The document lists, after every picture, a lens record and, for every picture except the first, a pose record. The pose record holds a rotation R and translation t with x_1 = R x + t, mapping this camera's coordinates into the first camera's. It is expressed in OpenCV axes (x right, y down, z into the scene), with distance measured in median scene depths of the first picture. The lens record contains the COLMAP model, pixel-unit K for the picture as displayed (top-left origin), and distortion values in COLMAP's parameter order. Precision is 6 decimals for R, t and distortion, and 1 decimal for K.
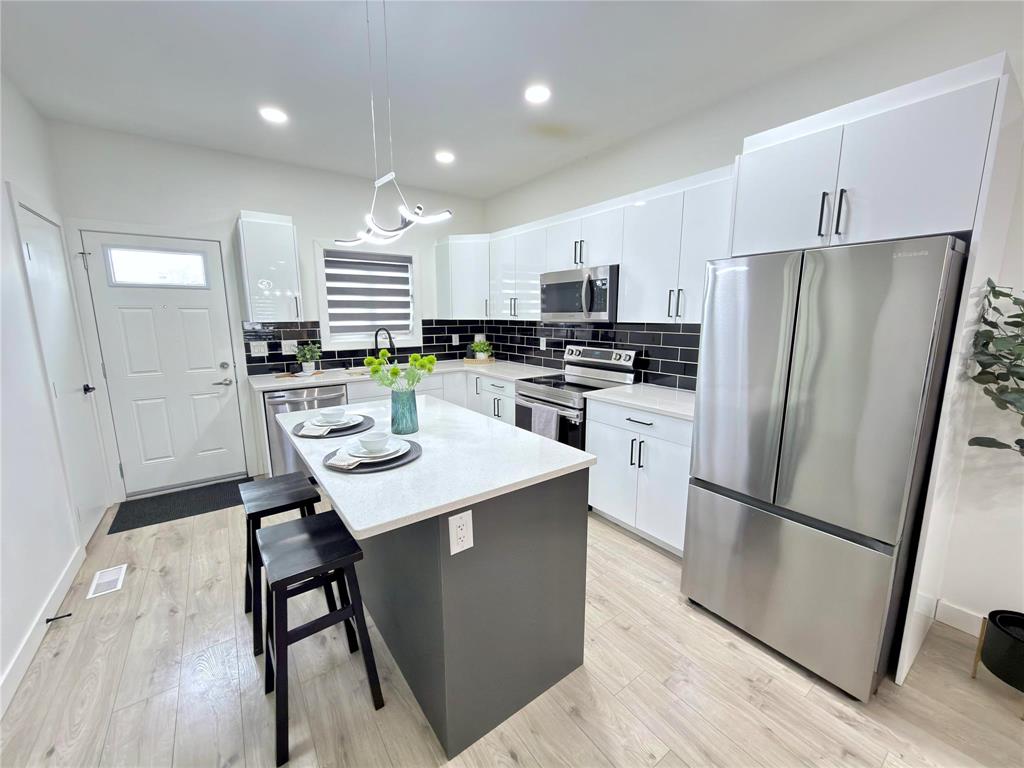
lens RADIAL K [[405.9, 0, 510.2], [0, 405.9, 384.8], [0, 0, 1]] dist [0.000824, -0.001251]
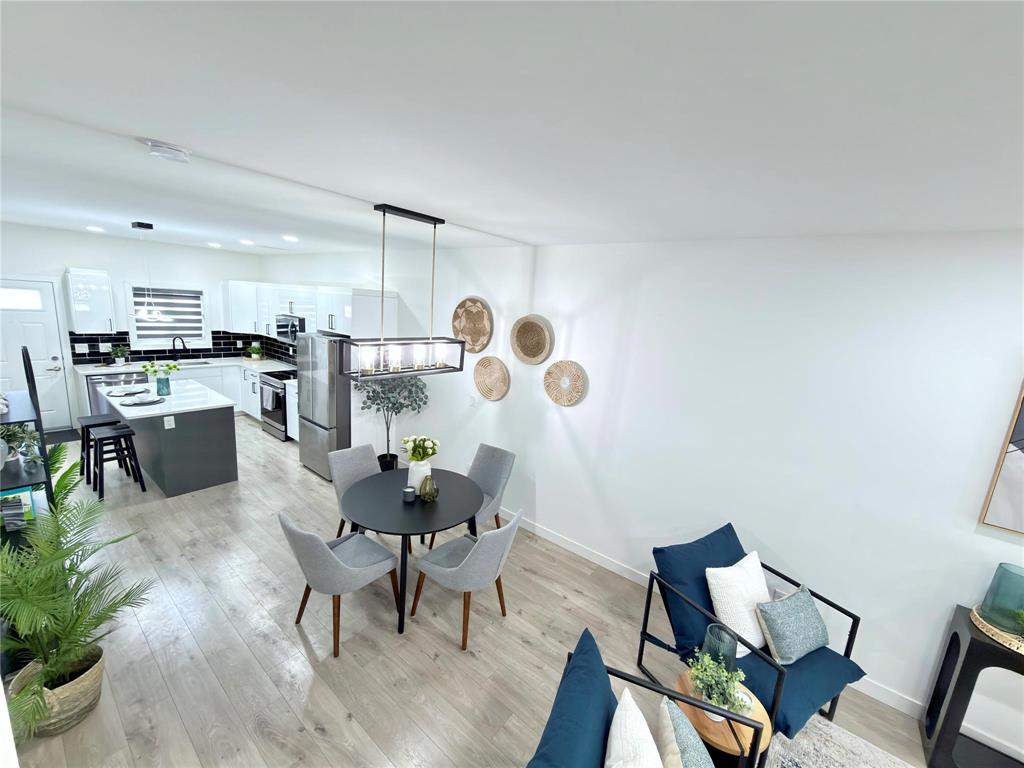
lens RADIAL K [[405.9, 0, 511.1], [0, 405.9, 383.7], [0, 0, 1]] dist [0.000824, -0.001251]
pose [[0.959155, 0.020118, 0.282164, 0.543555], [-0.028366, 0.999281, 0.025175, -0.037137], [-0.281455, -0.032151, 0.959036, -0.991093]]
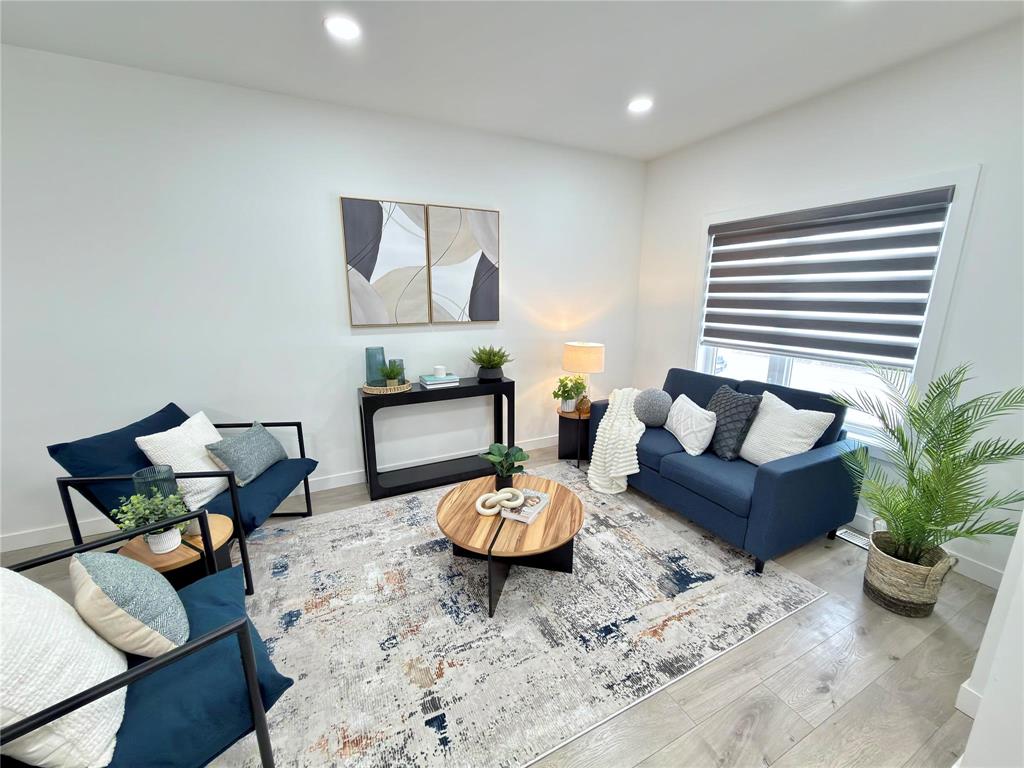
lens RADIAL K [[405.9, 0, 510.7], [0, 405.9, 384.0], [0, 0, 1]] dist [0.000824, -0.001251]
pose [[0.166530, -0.216430, 0.961991, 0.591927], [0.171556, 0.967093, 0.187880, 0.171731], [-0.970998, 0.133748, 0.198180, -1.092049]]
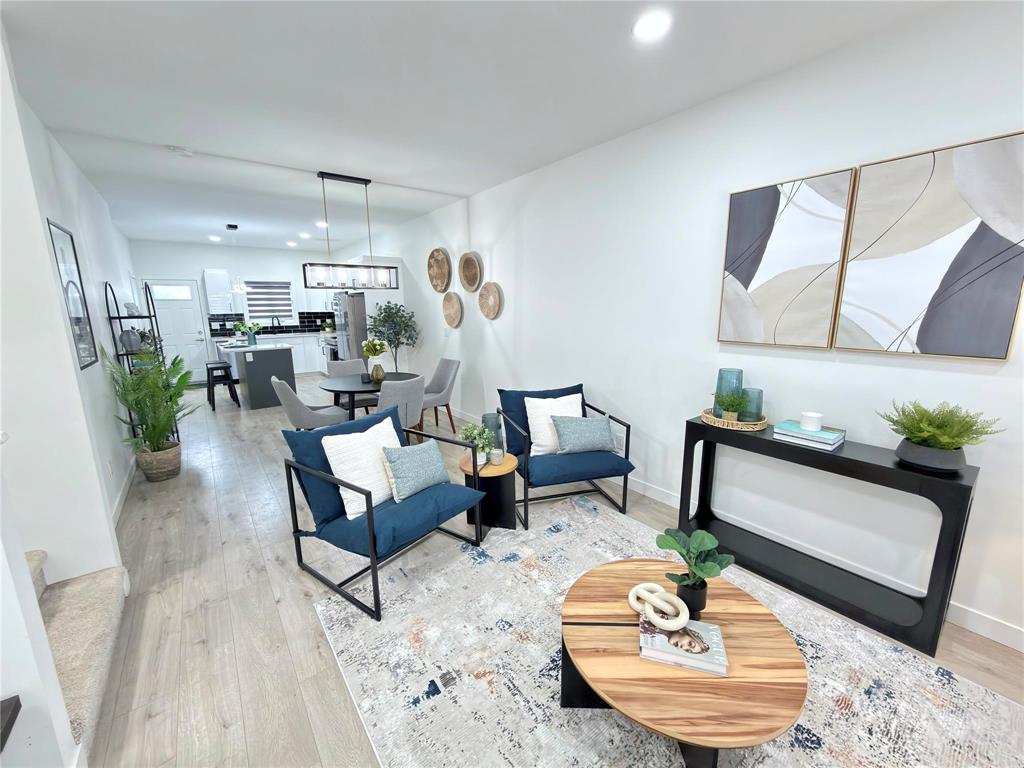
lens RADIAL K [[405.9, 0, 511.5], [0, 405.9, 383.6], [0, 0, 1]] dist [0.000824, -0.001251]
pose [[0.999434, -0.014252, 0.030462, 0.969897], [0.013636, 0.999700, 0.020337, 0.212996], [-0.030743, -0.019910, 0.999329, -1.339123]]
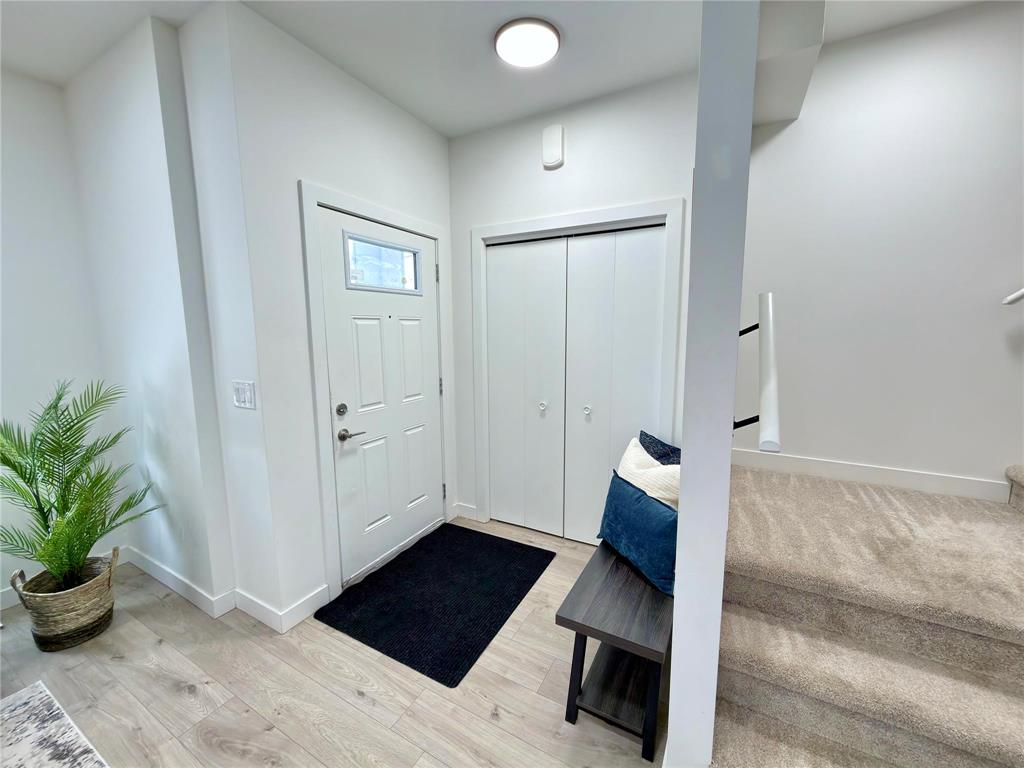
lens RADIAL K [[405.9, 0, 511.5], [0, 405.9, 380.1], [0, 0, 1]] dist [0.000824, -0.001251]
pose [[-0.903661, 0.062824, -0.423615, 0.842020], [-0.065114, 0.957524, 0.280905, 0.149442], [0.423269, 0.281426, -0.861187, -0.846308]]
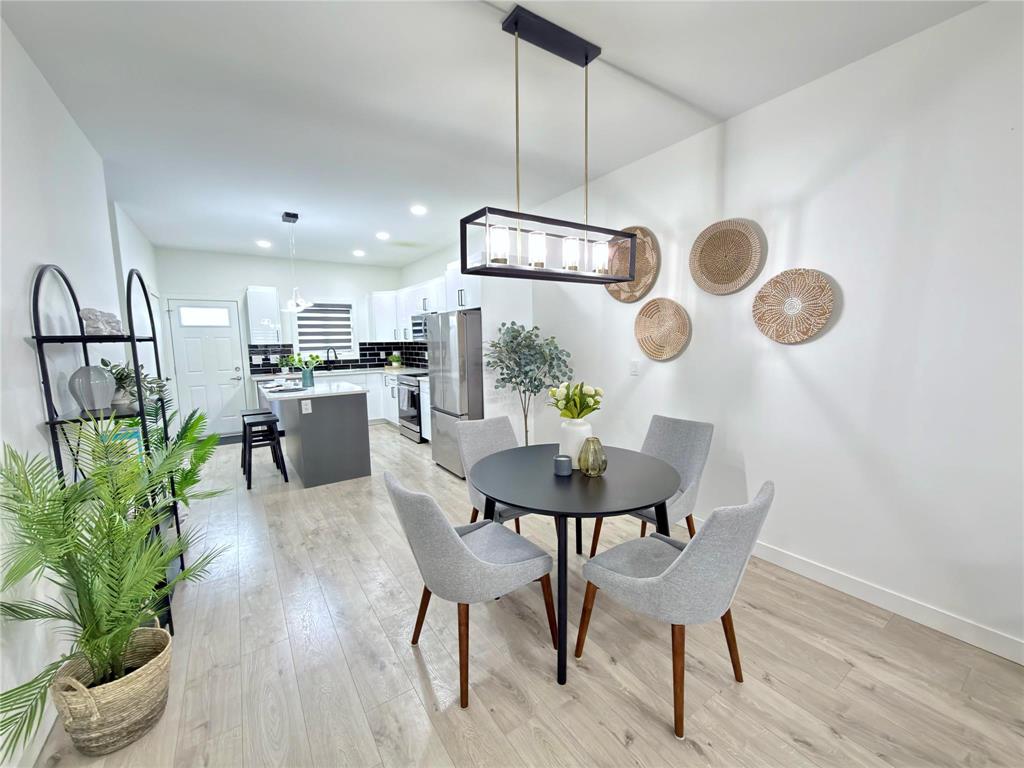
lens RADIAL K [[405.9, 0, 511.4], [0, 405.9, 384.6], [0, 0, 1]] dist [0.000824, -0.001251]
pose [[0.999519, -0.011488, -0.028814, 0.528833], [0.009702, 0.998067, -0.061382, 0.136692], [0.029463, 0.061073, 0.997698, -0.711787]]
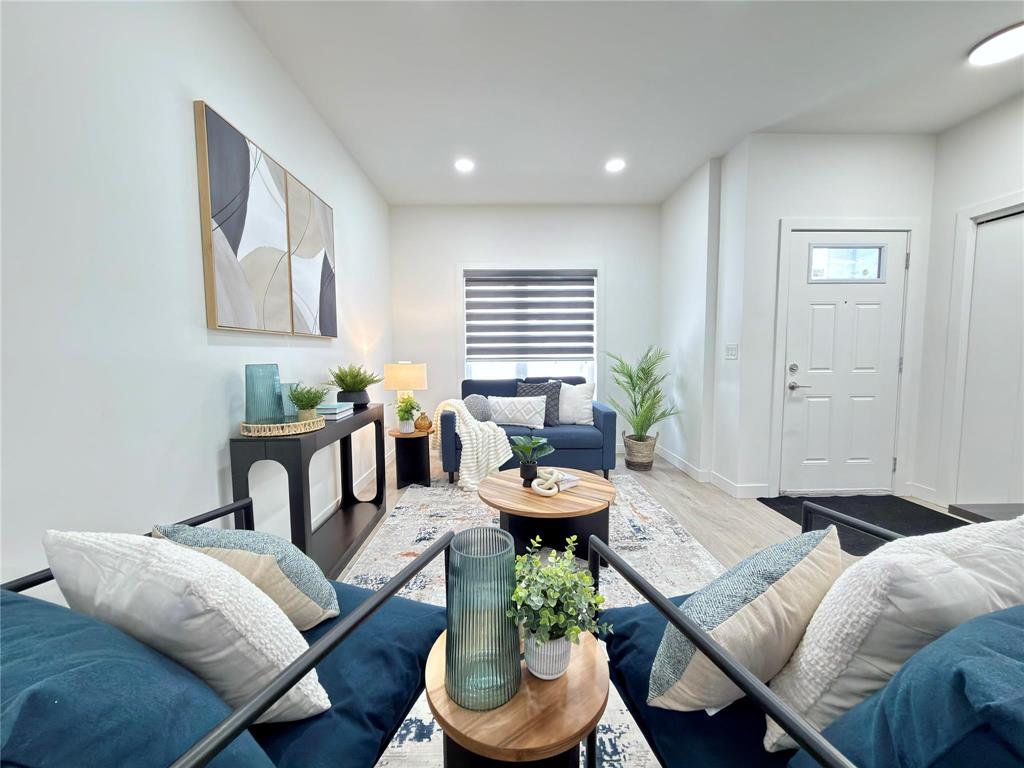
lens RADIAL K [[405.9, 0, 510.5], [0, 405.9, 384.7], [0, 0, 1]] dist [0.000824, -0.001251]
pose [[-0.820219, -0.037494, 0.570820, 0.817820], [0.108380, 0.969592, 0.219421, 0.155301], [-0.561689, 0.241839, -0.791214, -0.436137]]
